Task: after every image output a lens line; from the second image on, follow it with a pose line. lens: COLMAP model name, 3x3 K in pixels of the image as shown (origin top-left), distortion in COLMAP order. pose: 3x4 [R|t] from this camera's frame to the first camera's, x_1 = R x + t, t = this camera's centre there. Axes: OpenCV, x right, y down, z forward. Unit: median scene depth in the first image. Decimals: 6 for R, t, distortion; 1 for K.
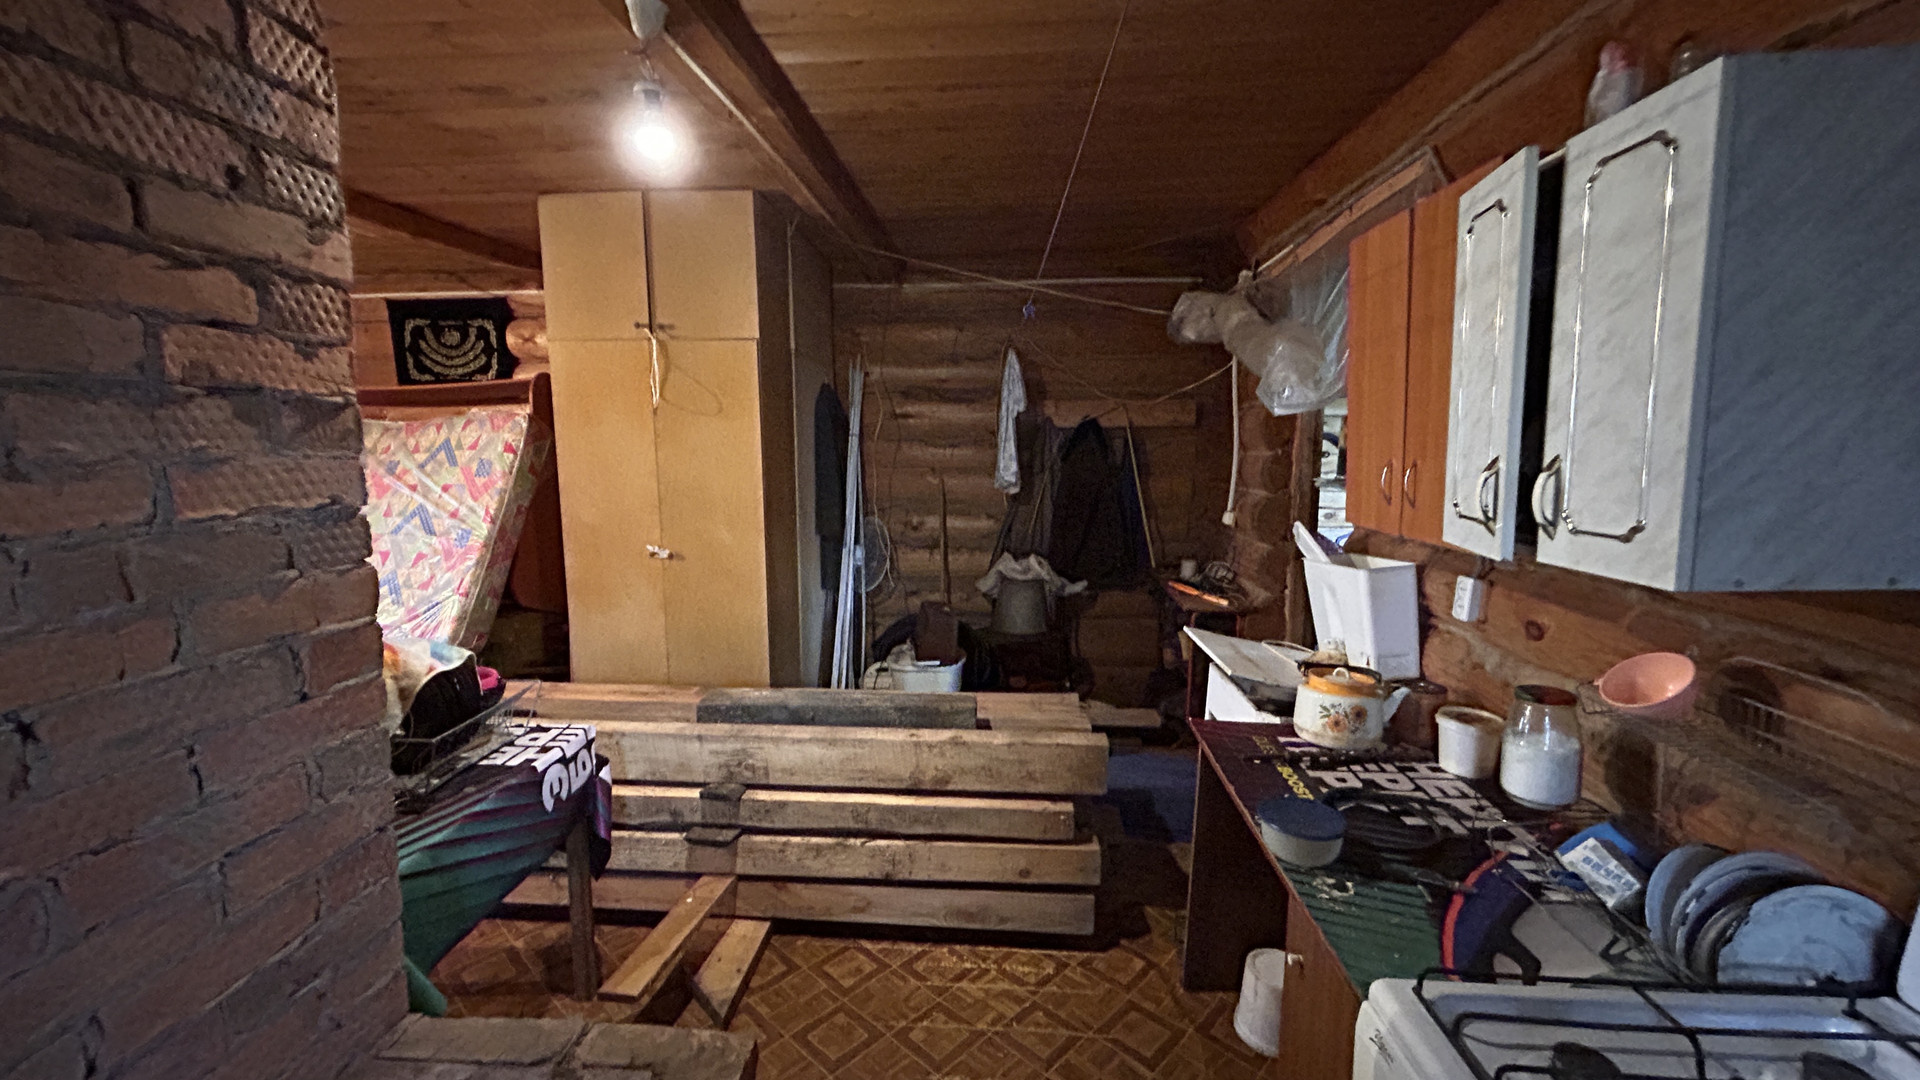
lens RADIAL K [[780.9, 0, 960.0], [0, 780.9, 542.2], [0, 0, 1]] dist [-0.005983, 0.003374]
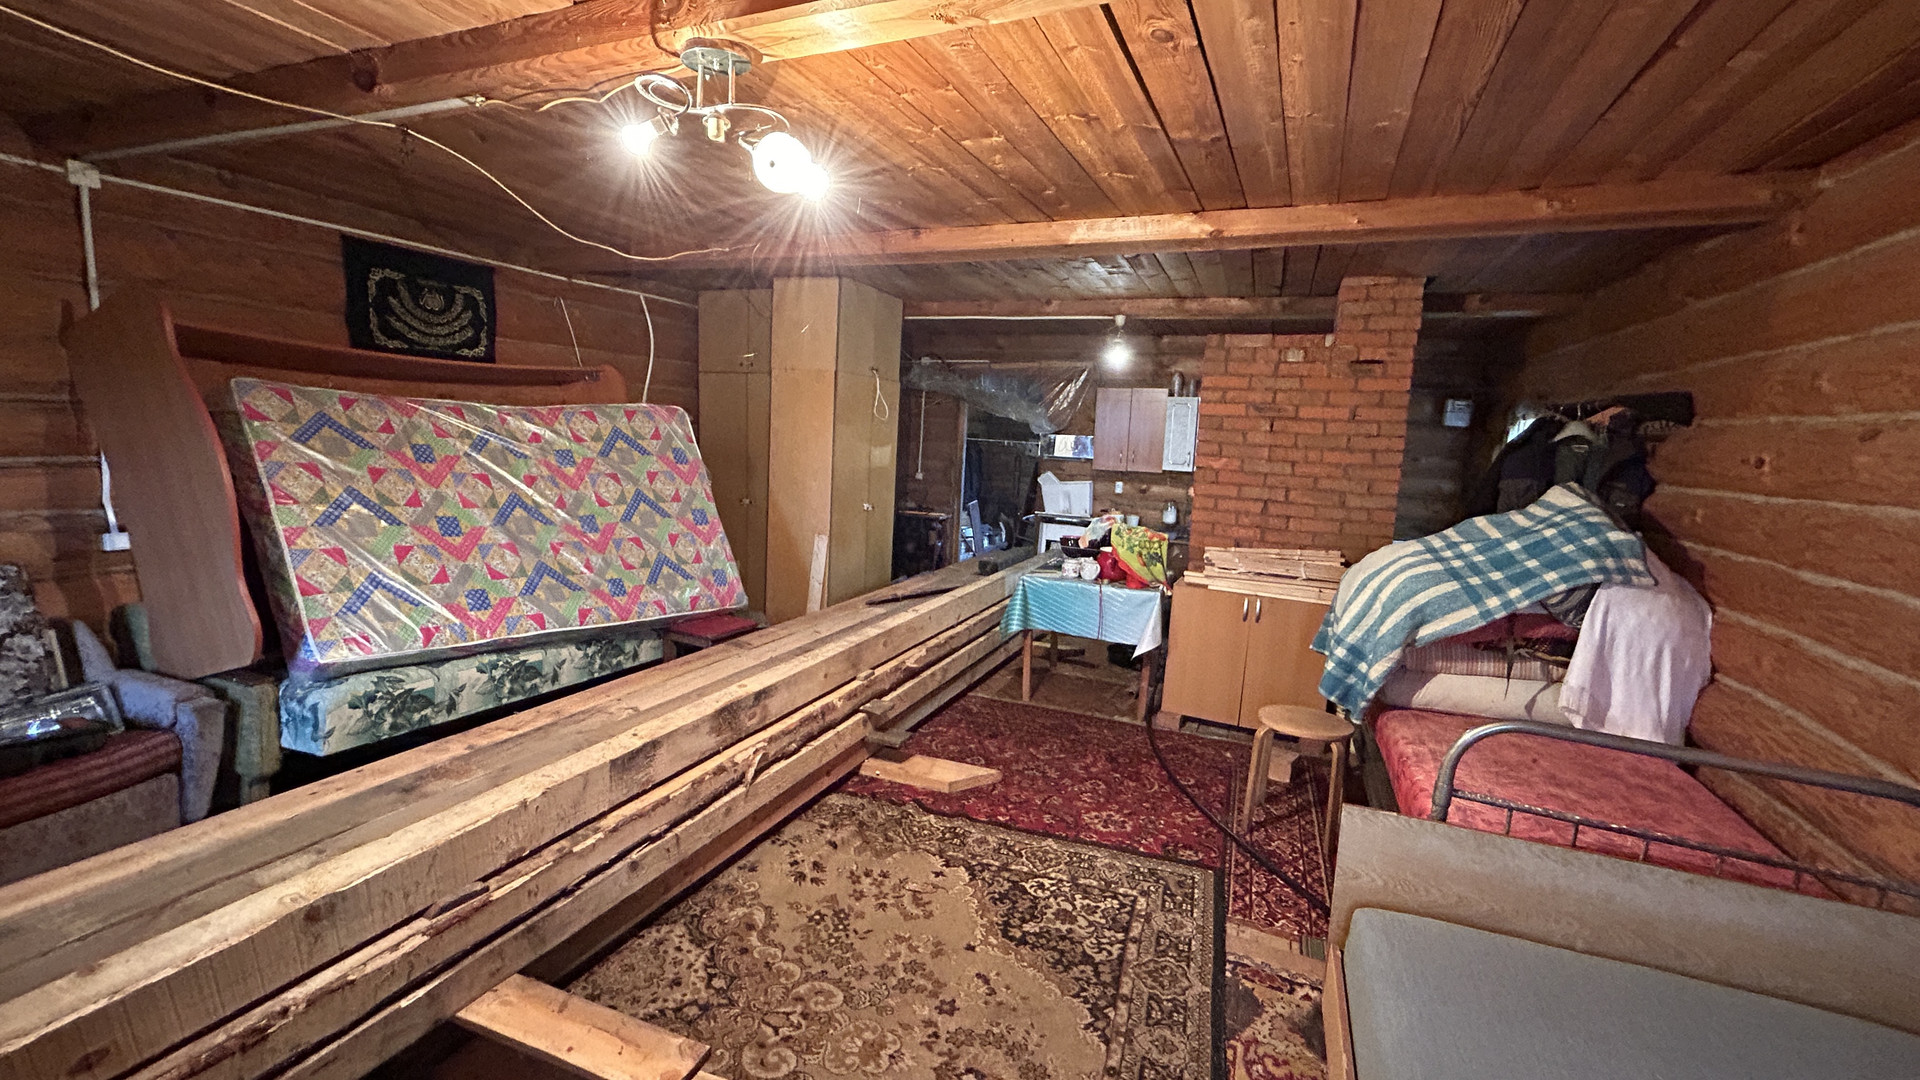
lens RADIAL K [[780.9, 0, 960.8], [0, 780.9, 540.9], [0, 0, 1]] dist [-0.005983, 0.003374]
pose [[0.324558, -0.116495, 0.938665, -2.569624], [0.086739, 0.991871, 0.093107, -0.068834], [-0.941880, 0.051200, 0.332024, 0.393716]]
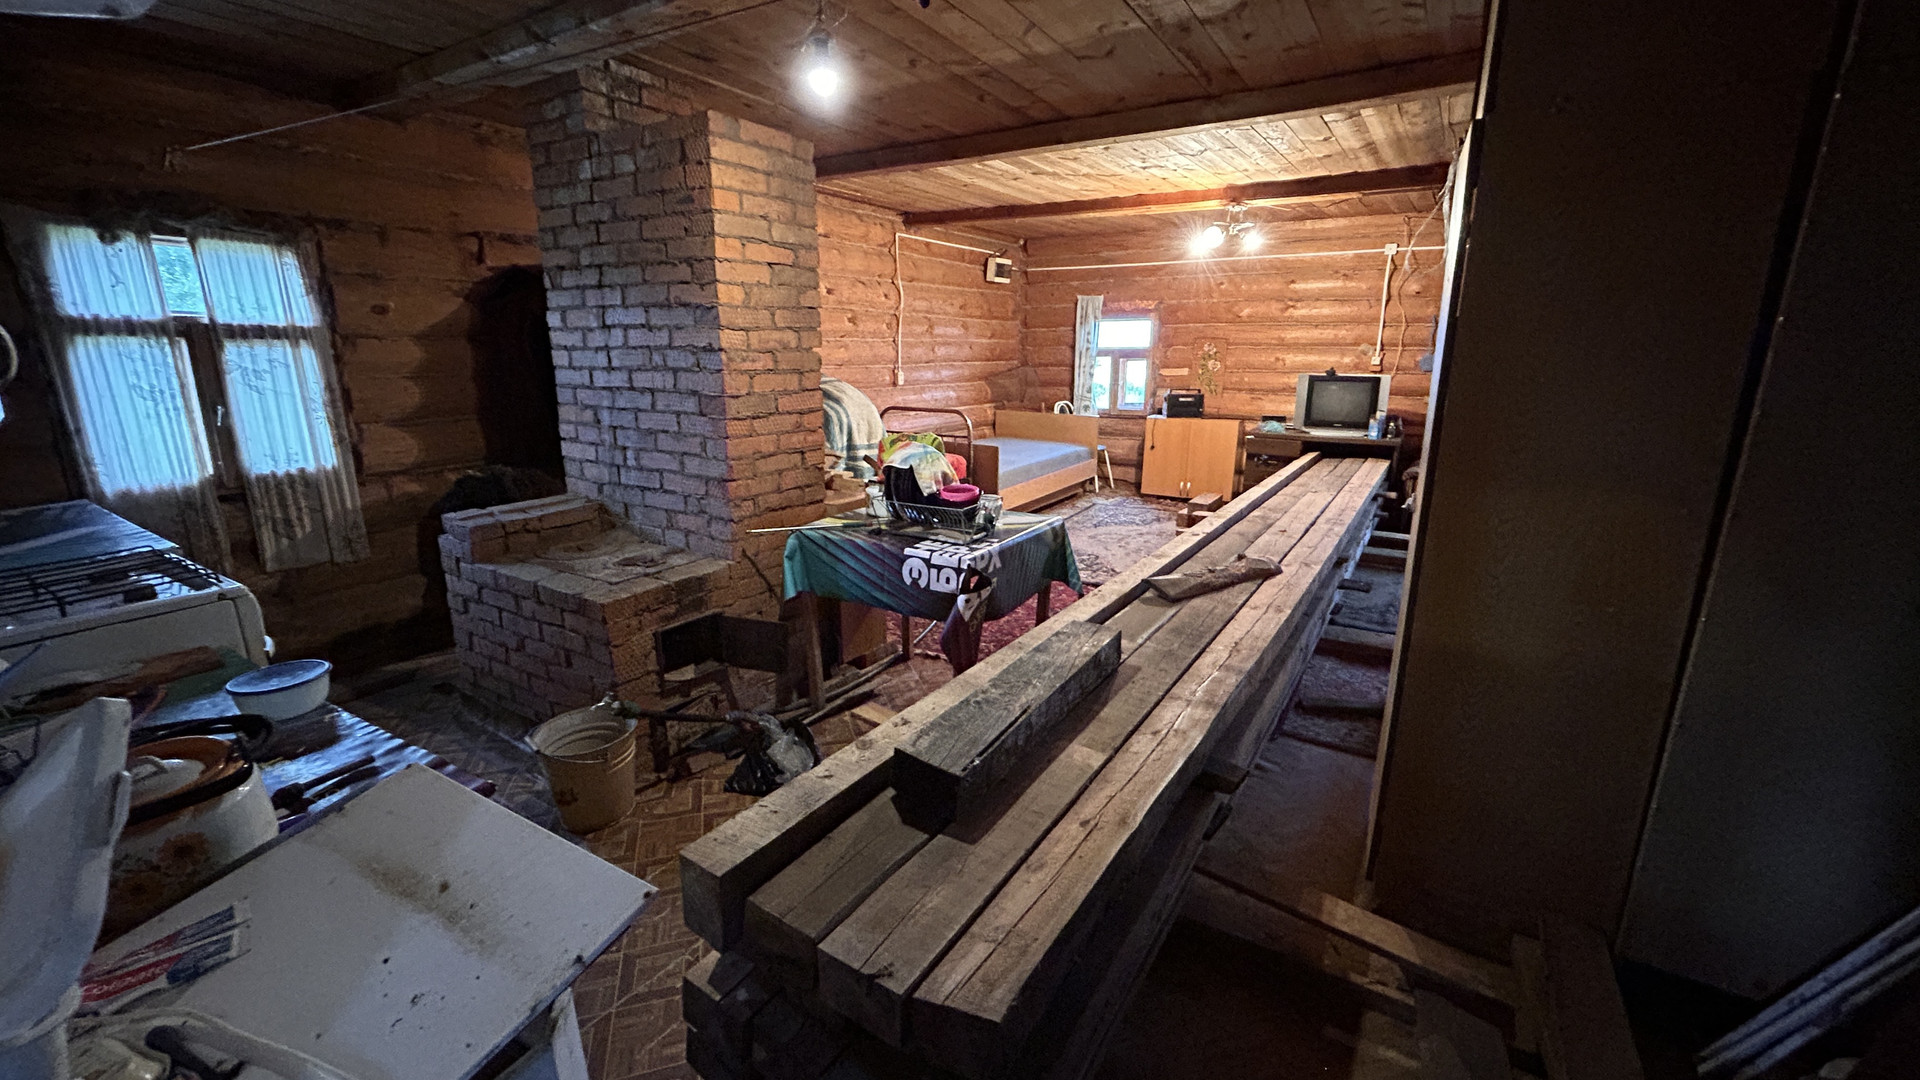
lens RADIAL K [[780.9, 0, 956.3], [0, 780.9, 540.2], [0, 0, 1]] dist [-0.005983, 0.003374]
pose [[-0.483112, 0.212617, -0.849351, 0.512898], [-0.126158, 0.943041, 0.307828, -0.152608], [0.866422, 0.255868, -0.428771, 1.323890]]
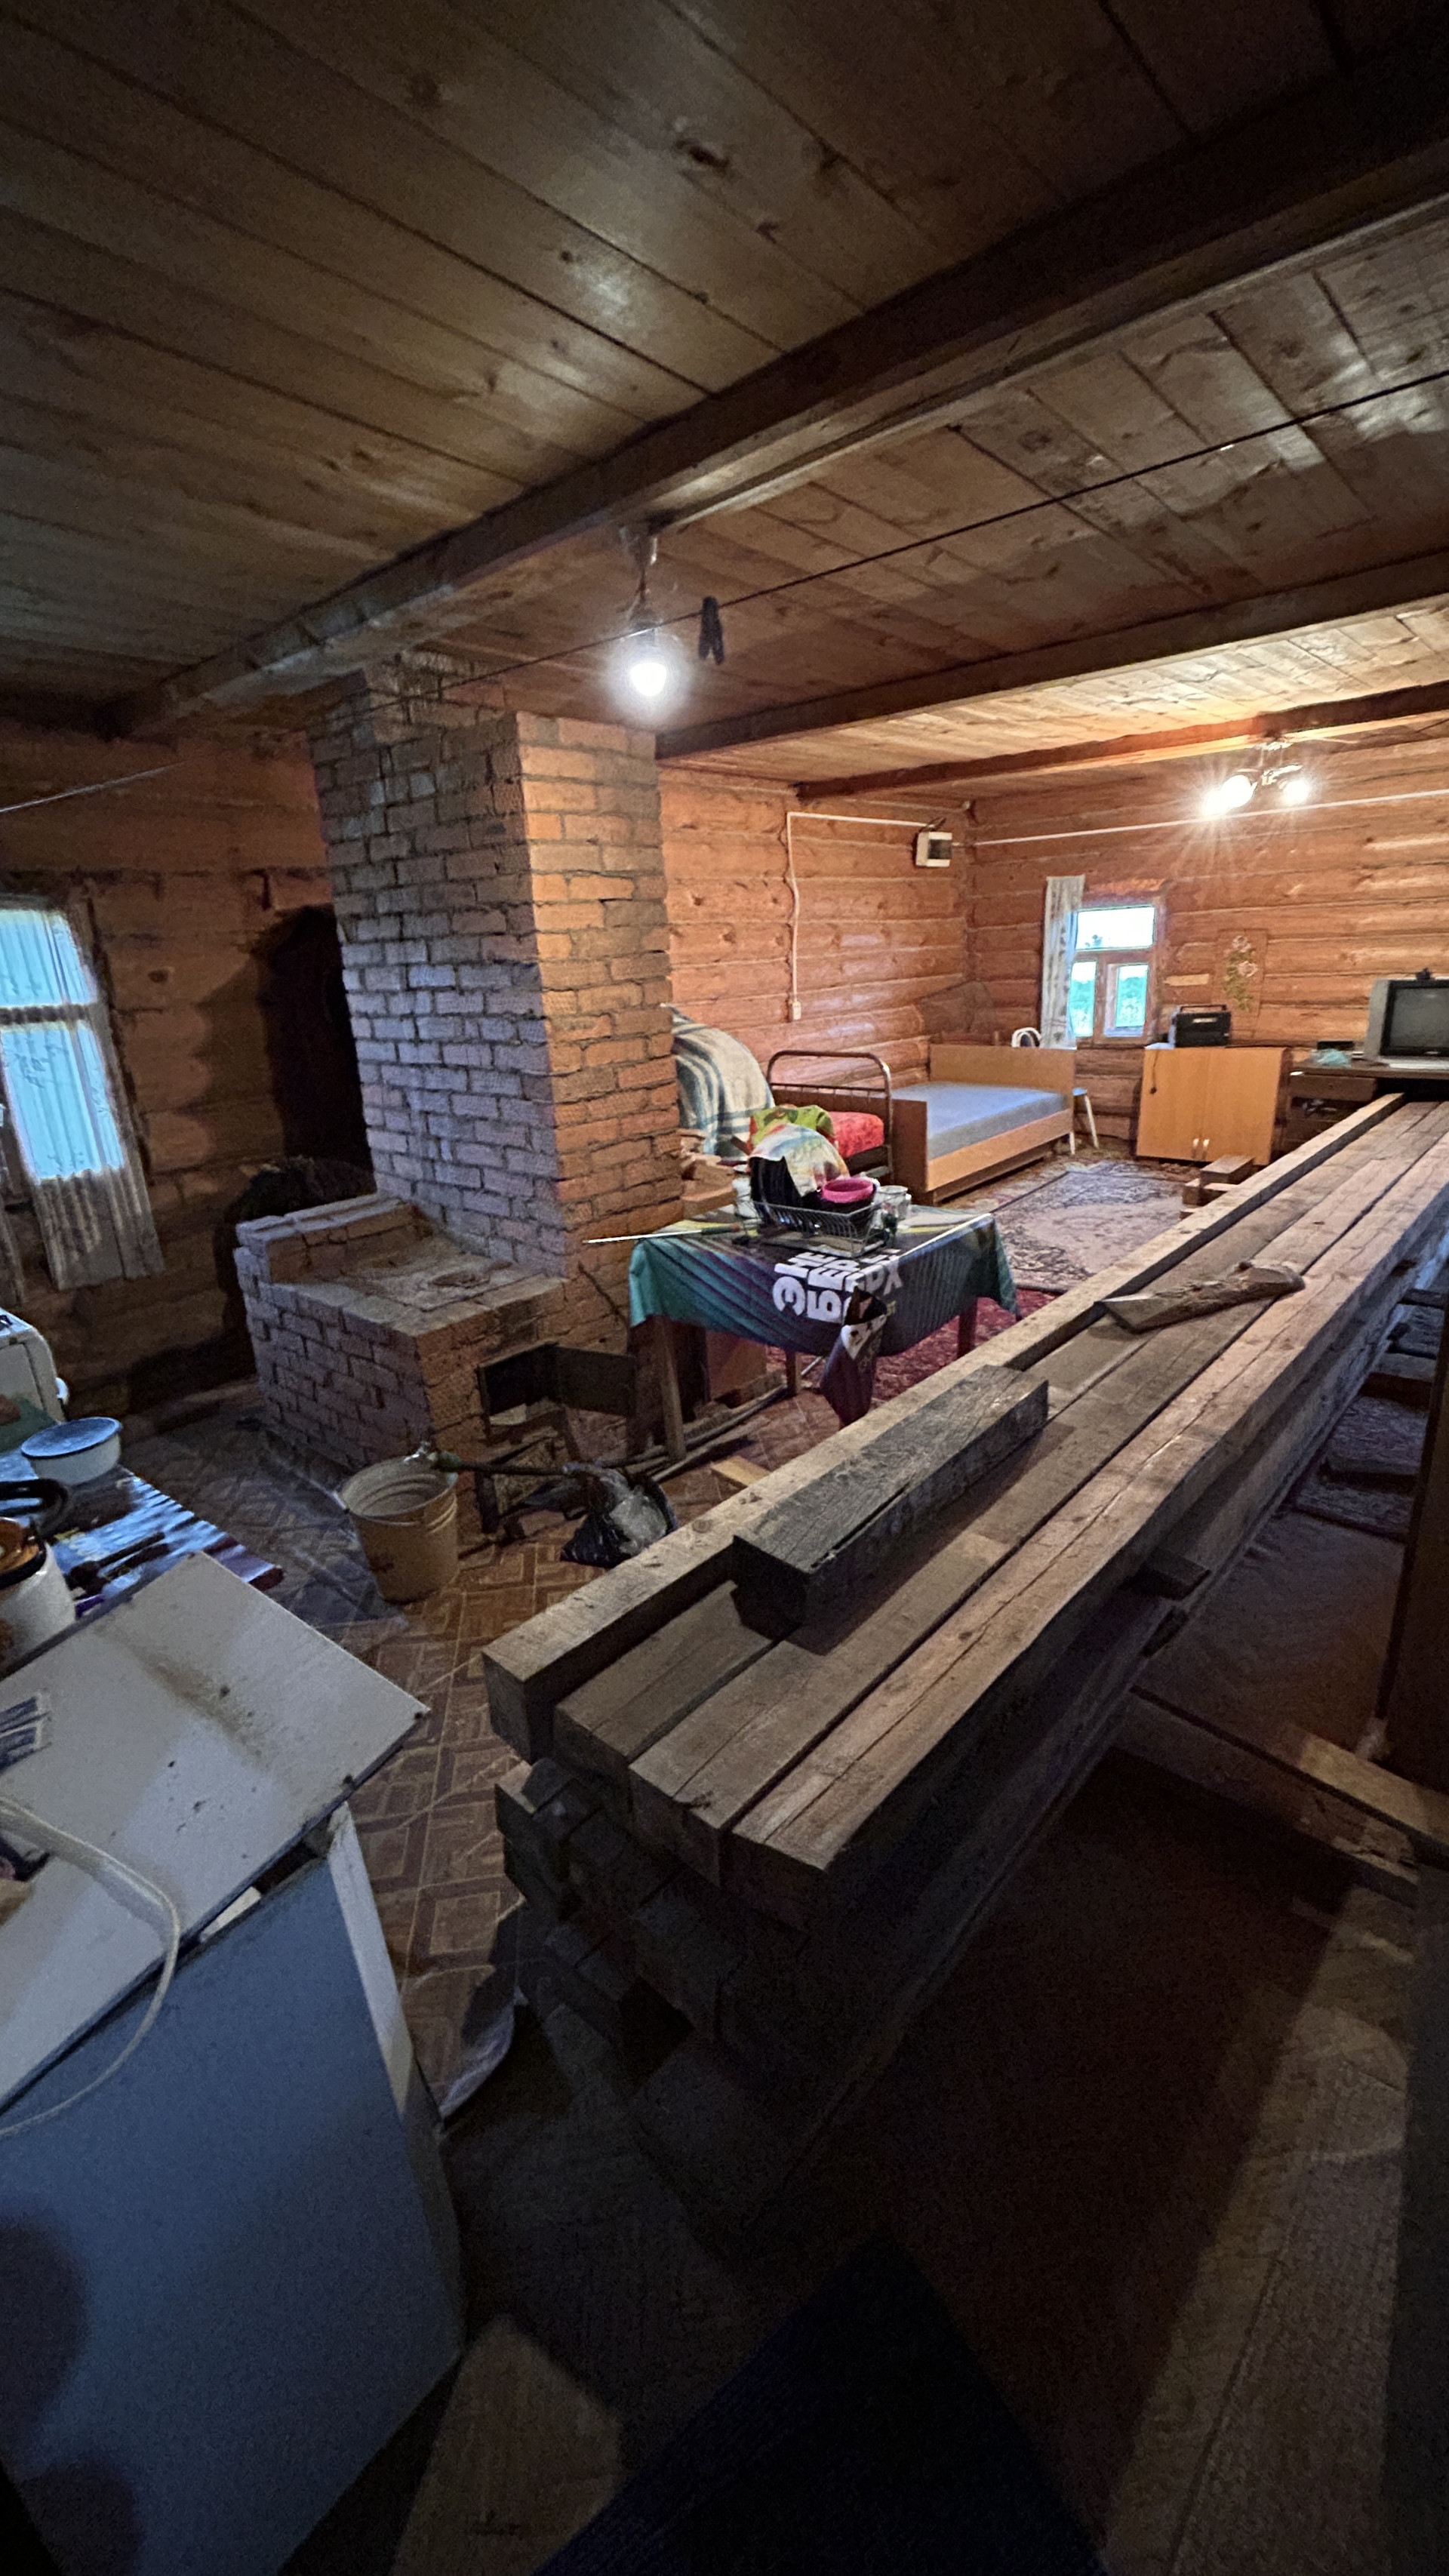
lens RADIAL K [[1047.7, 0, 723.5], [0, 1047.7, 1286.5], [0, 0, 1]] dist [-0.005983, 0.003374]
pose [[-0.610789, 0.277268, -0.741660, 0.516020], [-0.060016, 0.917777, 0.392534, -0.224968], [0.789516, 0.284266, -0.543928, 1.385408]]
